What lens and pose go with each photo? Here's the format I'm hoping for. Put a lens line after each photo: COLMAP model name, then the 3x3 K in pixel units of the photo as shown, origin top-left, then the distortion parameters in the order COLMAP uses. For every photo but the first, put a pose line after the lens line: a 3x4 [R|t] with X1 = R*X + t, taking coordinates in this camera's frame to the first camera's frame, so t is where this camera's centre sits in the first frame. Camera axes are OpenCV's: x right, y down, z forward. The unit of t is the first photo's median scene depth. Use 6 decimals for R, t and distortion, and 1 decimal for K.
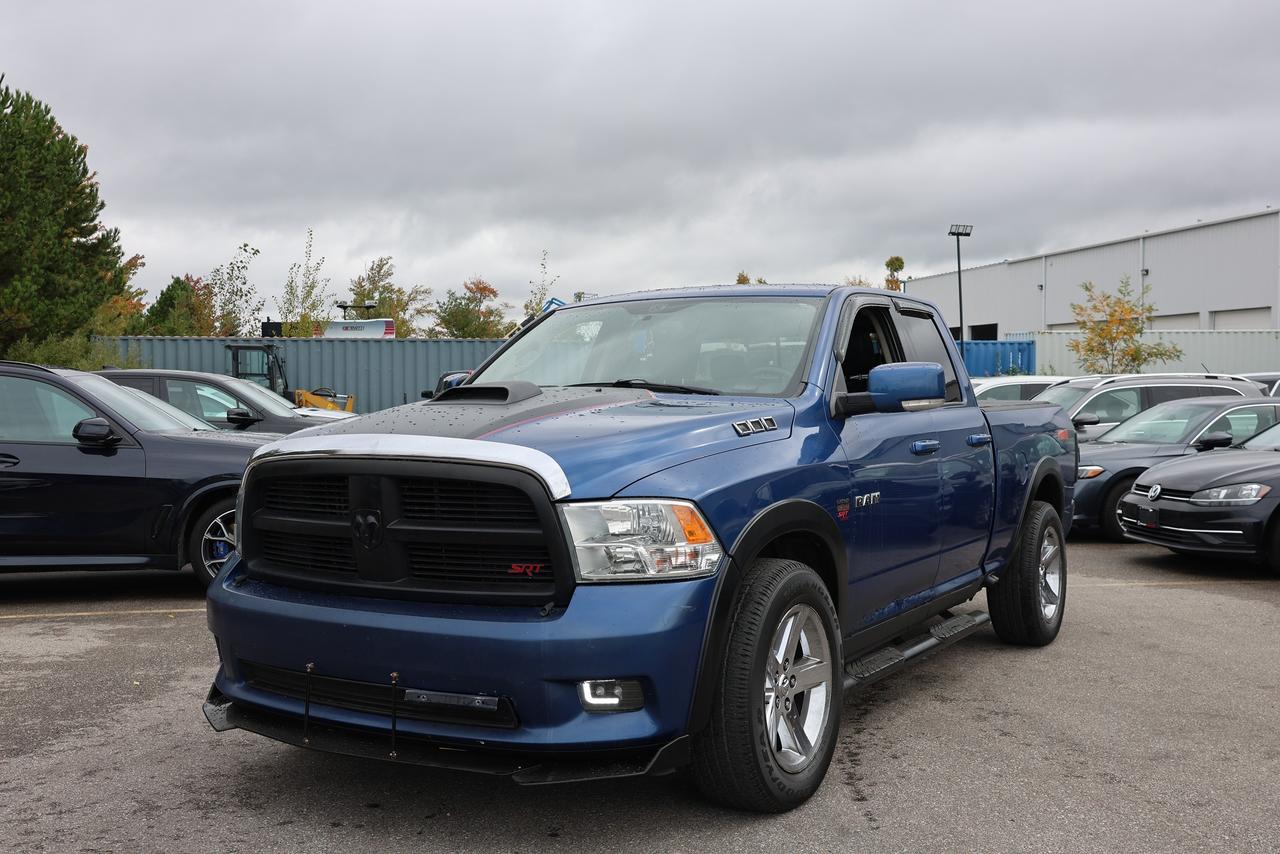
lens RADIAL K [[1339.3, 0, 635.3], [0, 1339.3, 425.5], [0, 0, 1]] dist [-0.012387, 0.000000]
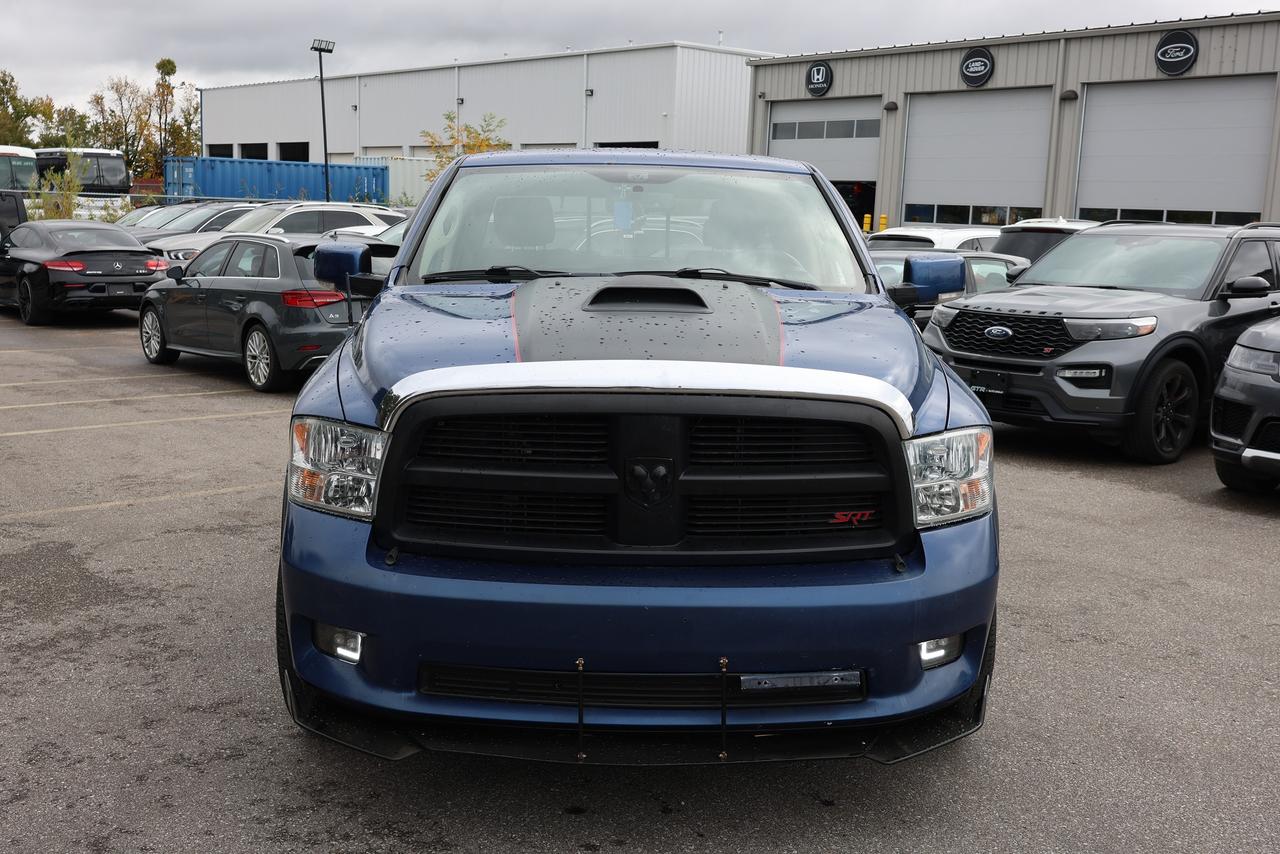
lens RADIAL K [[1339.3, 0, 638.7], [0, 1339.3, 426.3], [0, 0, 1]] dist [-0.012387, 0.000000]
pose [[0.838365, -0.058634, 0.541946, -0.637727], [-0.017443, 0.990803, 0.134181, -0.061033], [-0.544830, -0.121946, 0.829632, 0.362074]]
